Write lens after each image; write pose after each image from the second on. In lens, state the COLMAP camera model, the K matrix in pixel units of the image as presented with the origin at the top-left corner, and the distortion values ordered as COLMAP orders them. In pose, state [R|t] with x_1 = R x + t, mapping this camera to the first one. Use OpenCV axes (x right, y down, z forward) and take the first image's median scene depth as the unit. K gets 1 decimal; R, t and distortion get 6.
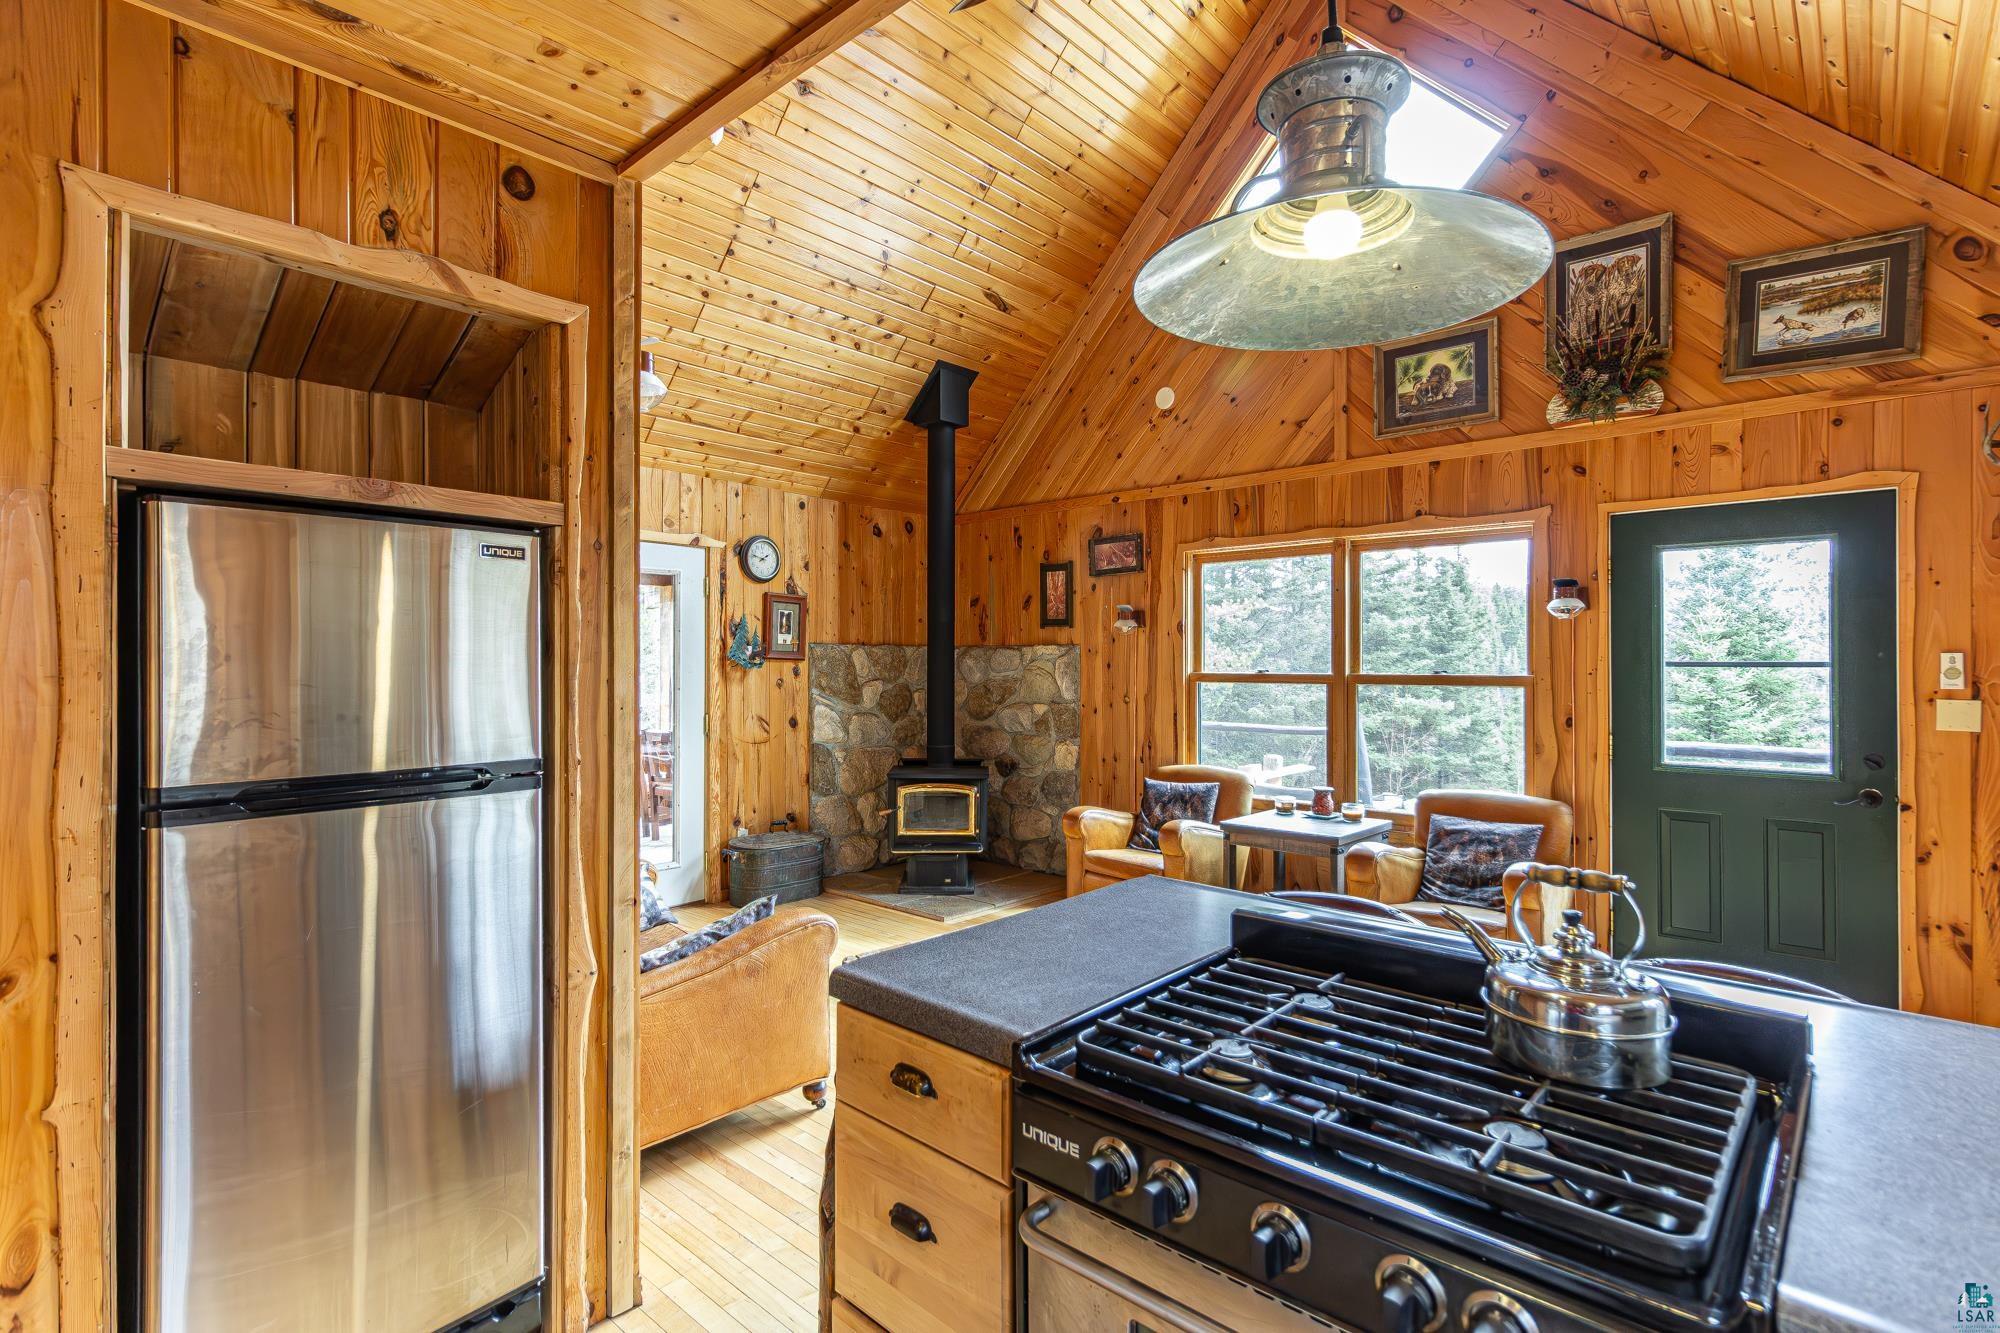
lens RADIAL K [[974.4, 0, 1013.3], [0, 974.4, 659.2], [0, 0, 1]] dist [0.000460, 0.004858]
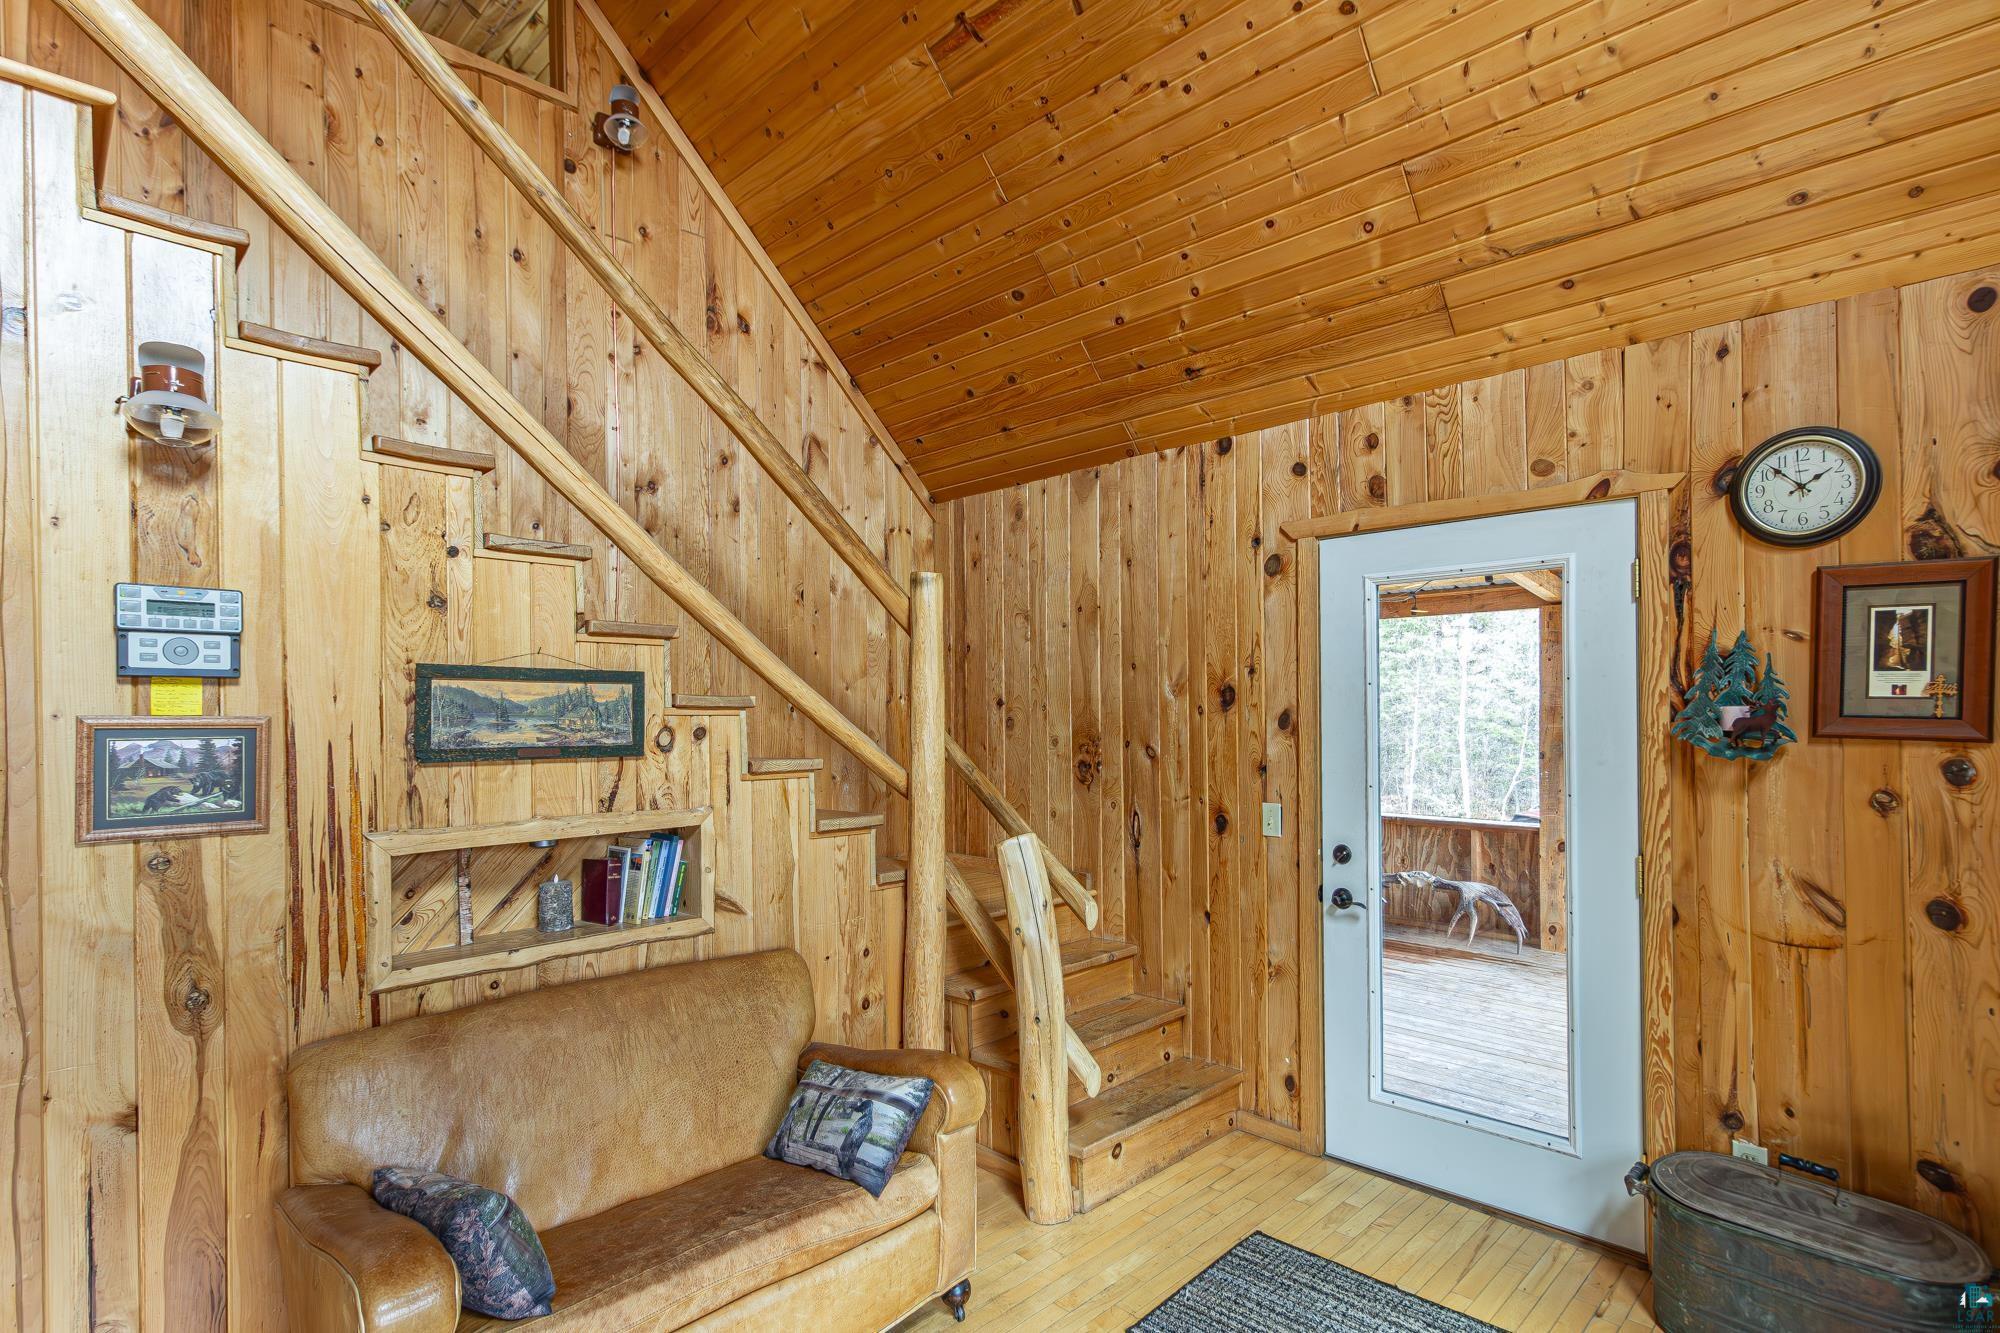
lens RADIAL K [[974.4, 0, 1033.6], [0, 974.4, 711.5], [0, 0, 1]] dist [0.000460, 0.004858]
pose [[-0.027821, -0.004648, -0.999602, 0.191922], [0.010913, 0.999928, -0.004953, -0.015567], [0.999553, -0.011046, -0.027768, 0.892147]]
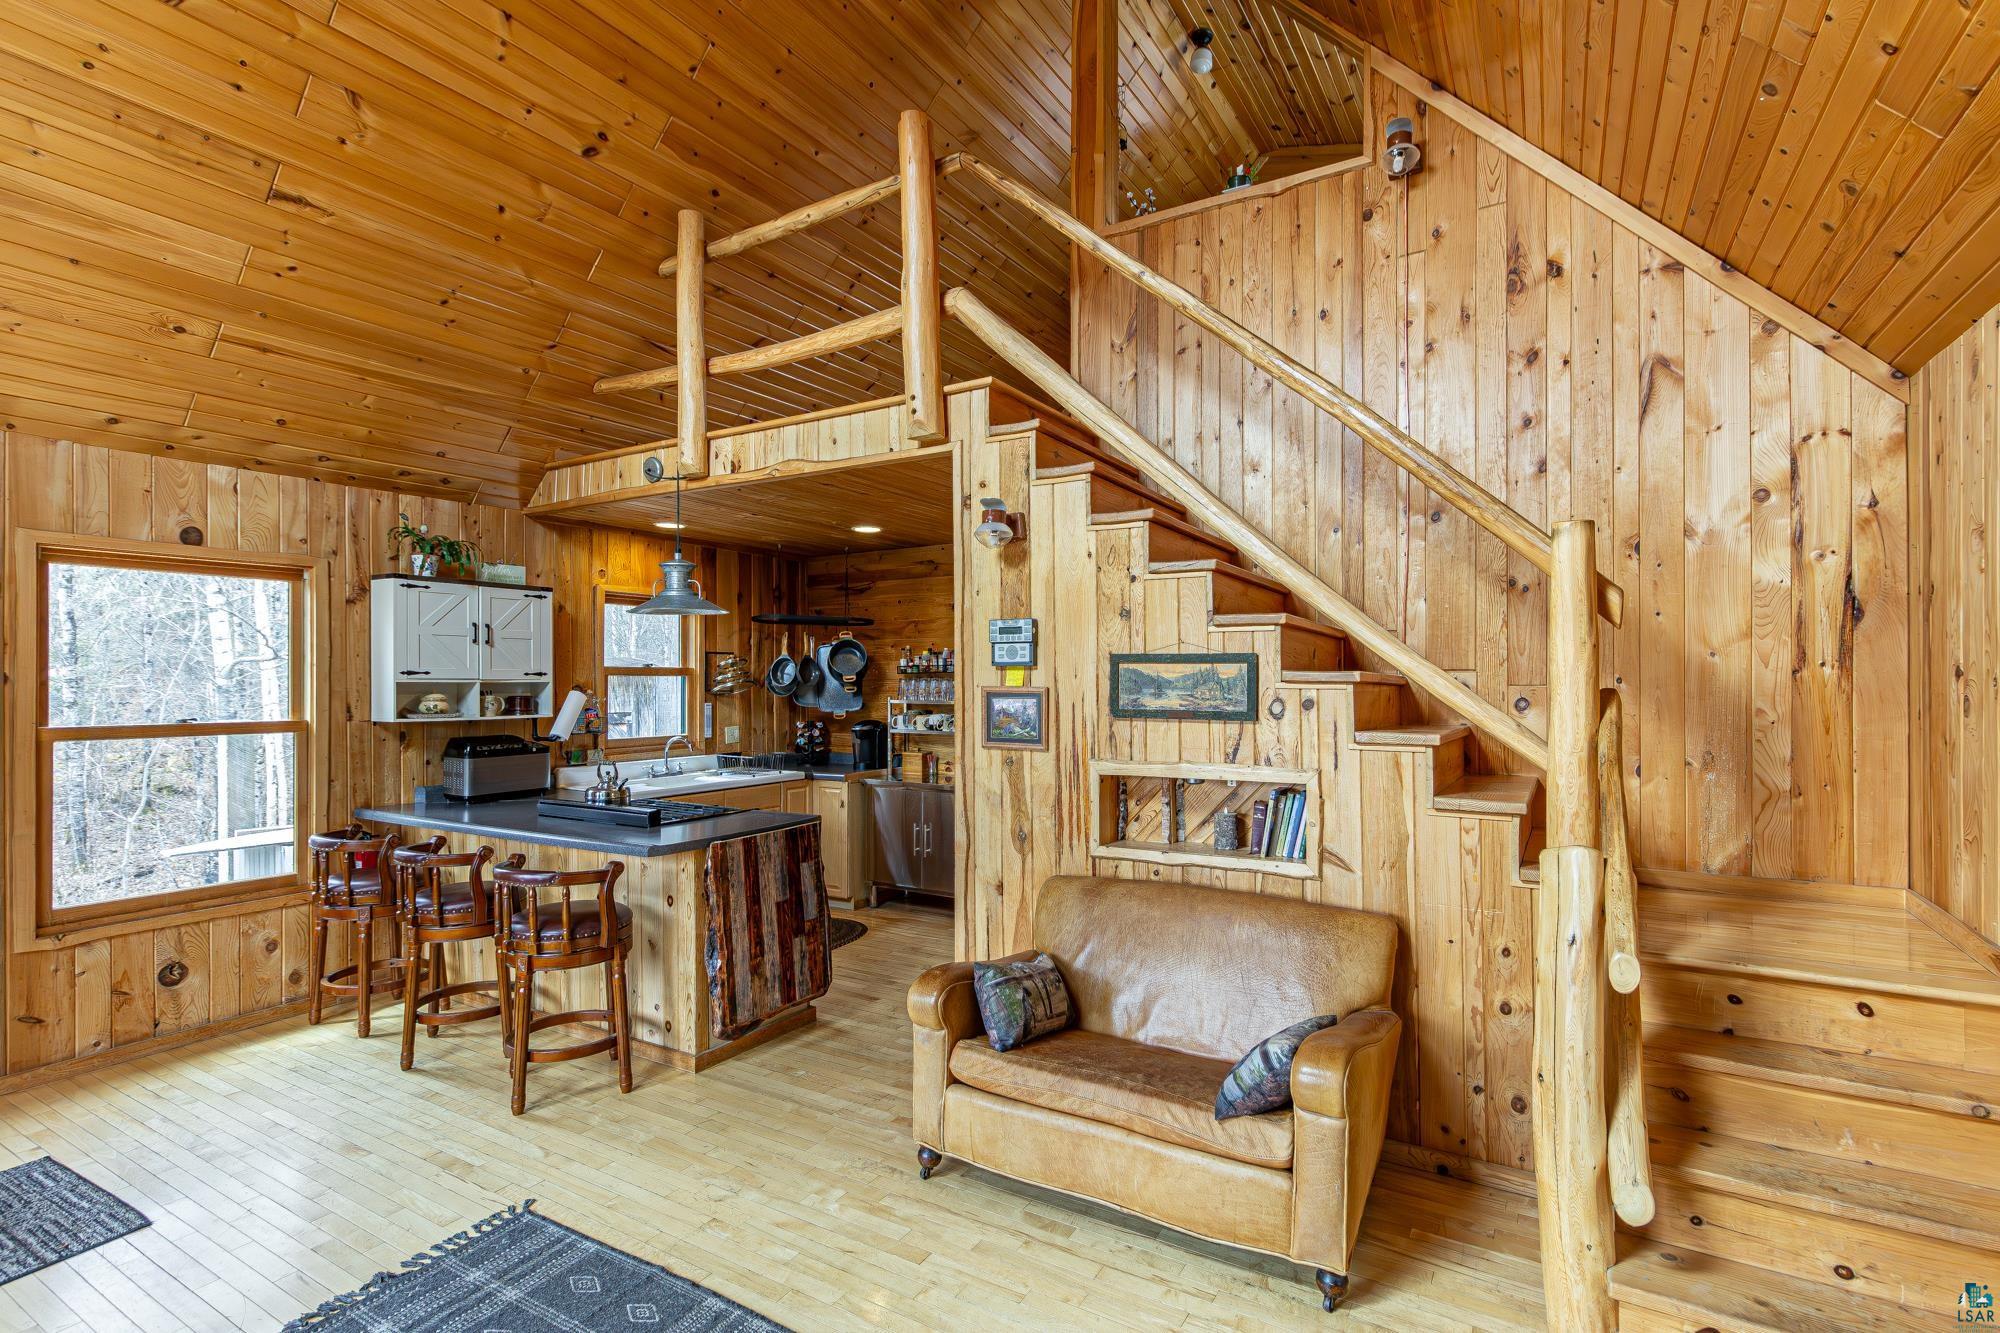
lens RADIAL K [[935.8, 0, 1035.7], [0, 935.8, 683.8], [0, 0, 1]] dist [0.001738, 0.001055]
pose [[-0.973557, 0.001463, -0.228440, -0.064940], [0.000753, 0.999995, 0.003198, -0.024391], [0.228443, 0.002941, -0.973553, 1.274032]]
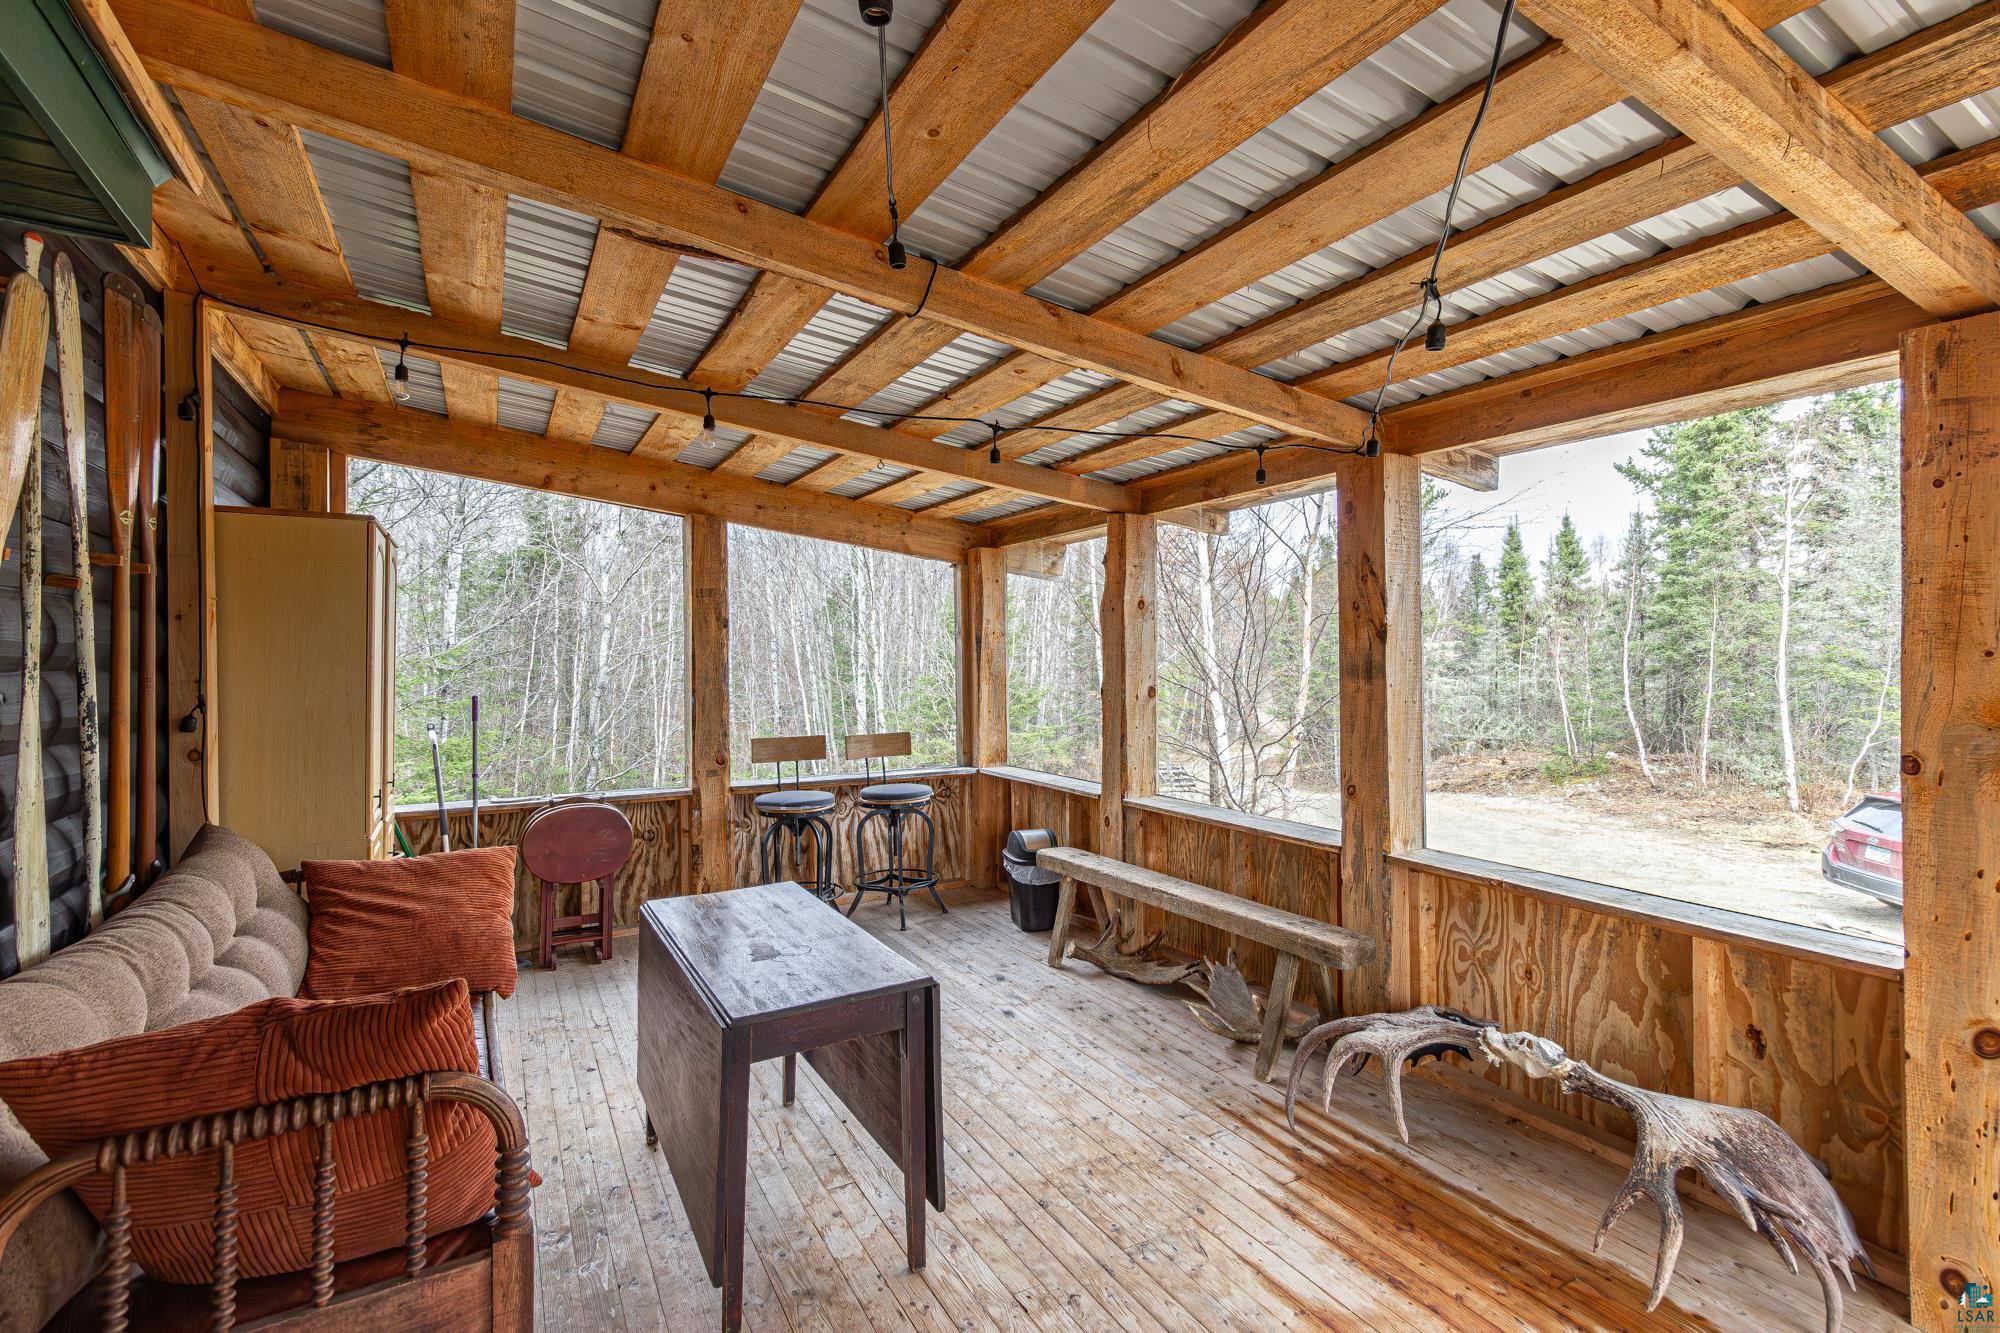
lens RADIAL K [[935.8, 0, 1012.5], [0, 935.8, 652.6], [0, 0, 1]] dist [0.001738, 0.001055]
pose [[-0.308500, -0.005148, -0.951210, -0.601902], [0.014588, 0.999842, -0.010143, -0.006965], [0.951112, -0.017005, -0.308376, 1.280527]]
